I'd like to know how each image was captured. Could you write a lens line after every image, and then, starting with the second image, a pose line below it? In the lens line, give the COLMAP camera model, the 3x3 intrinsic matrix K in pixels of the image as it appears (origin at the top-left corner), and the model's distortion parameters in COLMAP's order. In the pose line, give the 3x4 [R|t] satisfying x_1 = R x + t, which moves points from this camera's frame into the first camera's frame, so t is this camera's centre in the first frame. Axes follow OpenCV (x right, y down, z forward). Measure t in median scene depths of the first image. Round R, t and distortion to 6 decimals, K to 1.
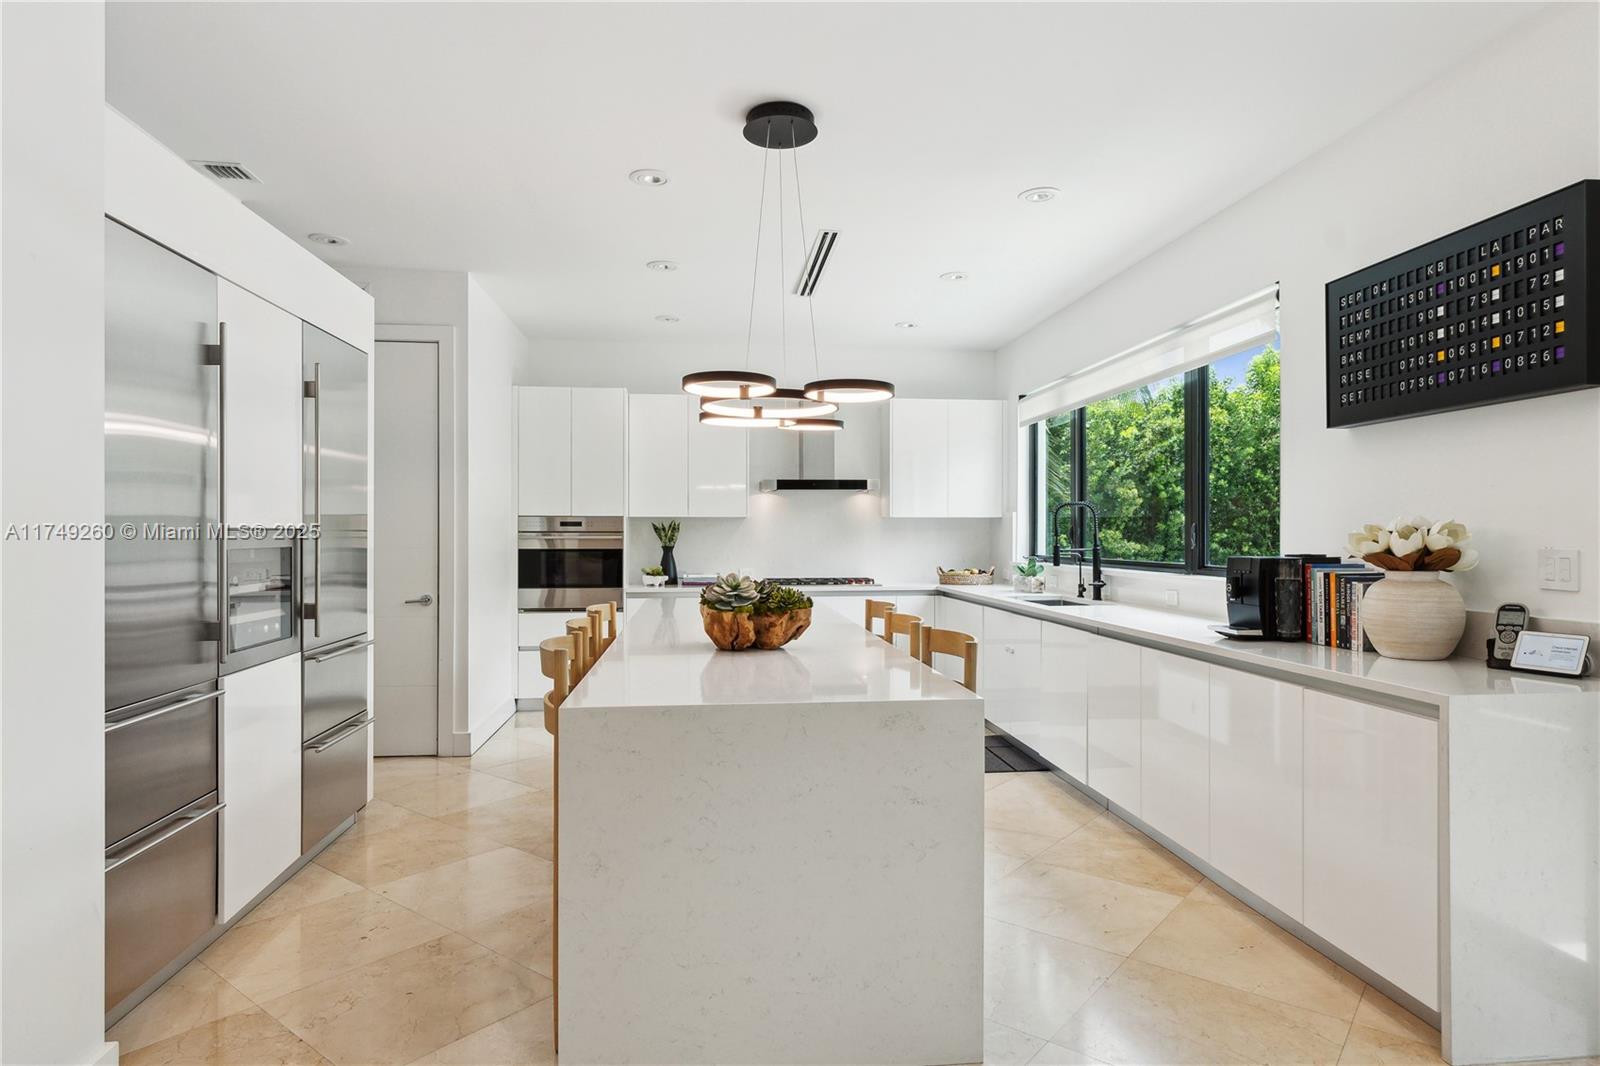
lens RADIAL K [[815.9, 0, 797.6], [0, 815.9, 565.4], [0, 0, 1]] dist [-0.007868, -0.000660]
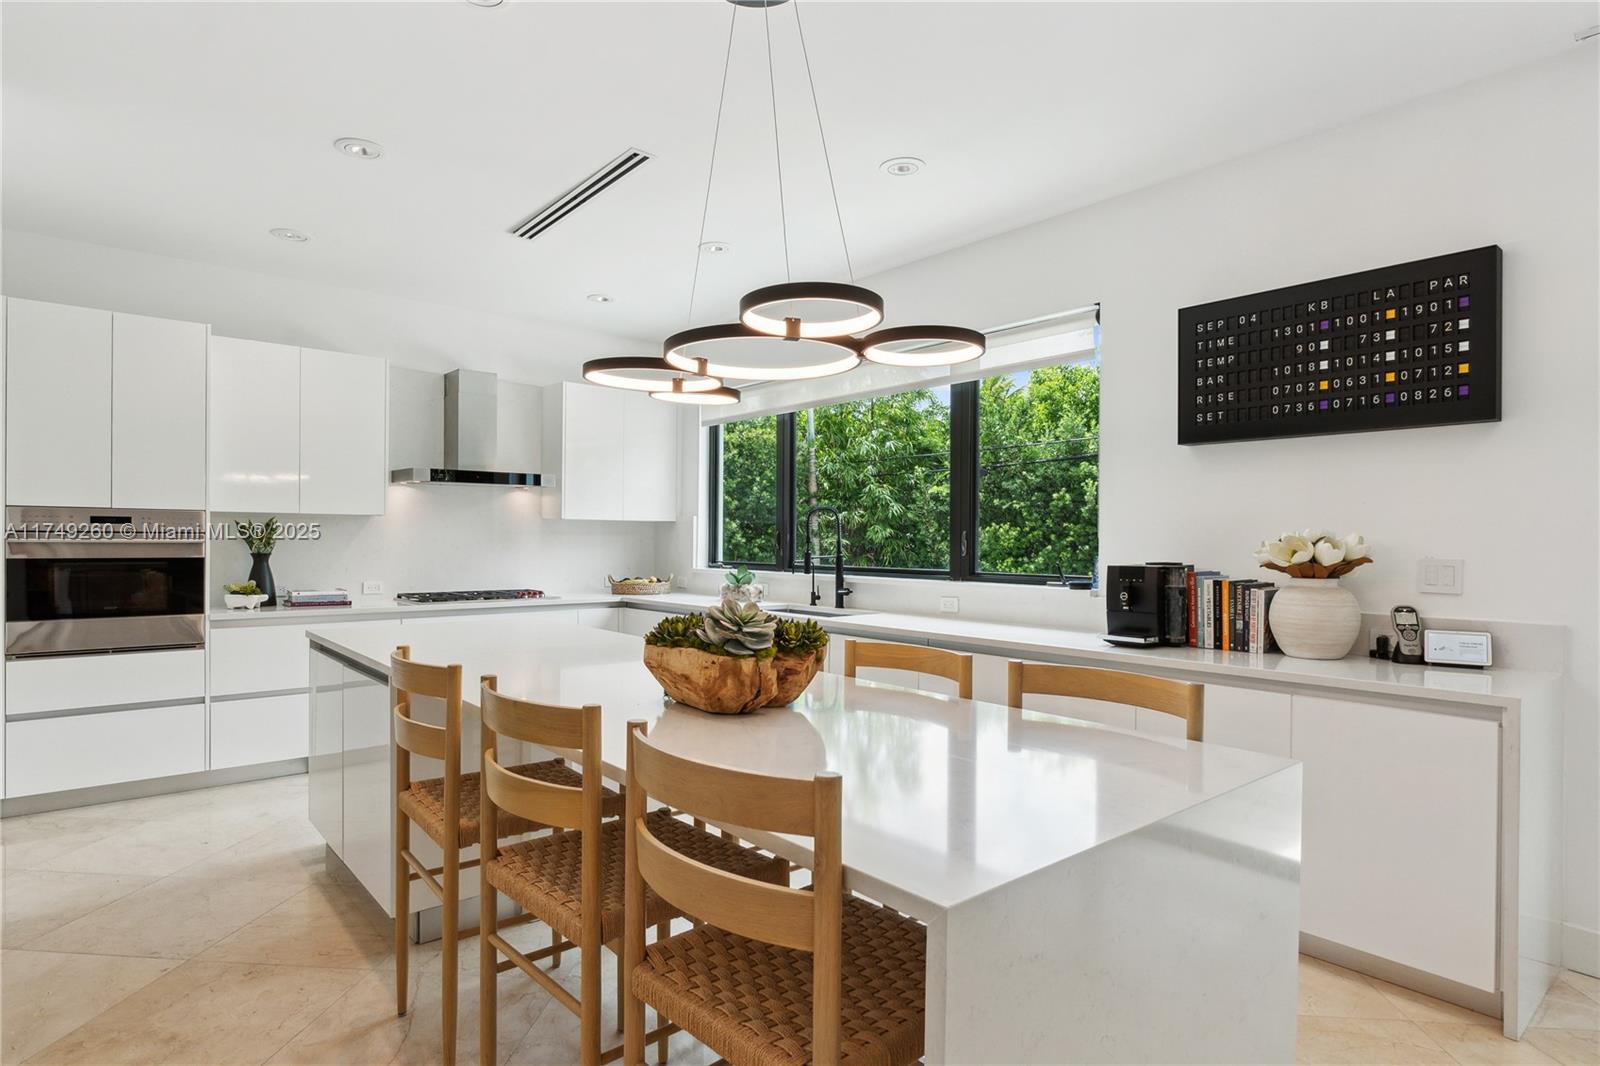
lens RADIAL K [[815.9, 0, 797.6], [0, 815.9, 565.4], [0, 0, 1]] dist [-0.007868, -0.000660]
pose [[0.850139, -0.009665, 0.526470, -0.354520], [0.012421, 0.999921, -0.001700, -0.014705], [-0.526412, 0.007984, 0.850192, 0.369527]]
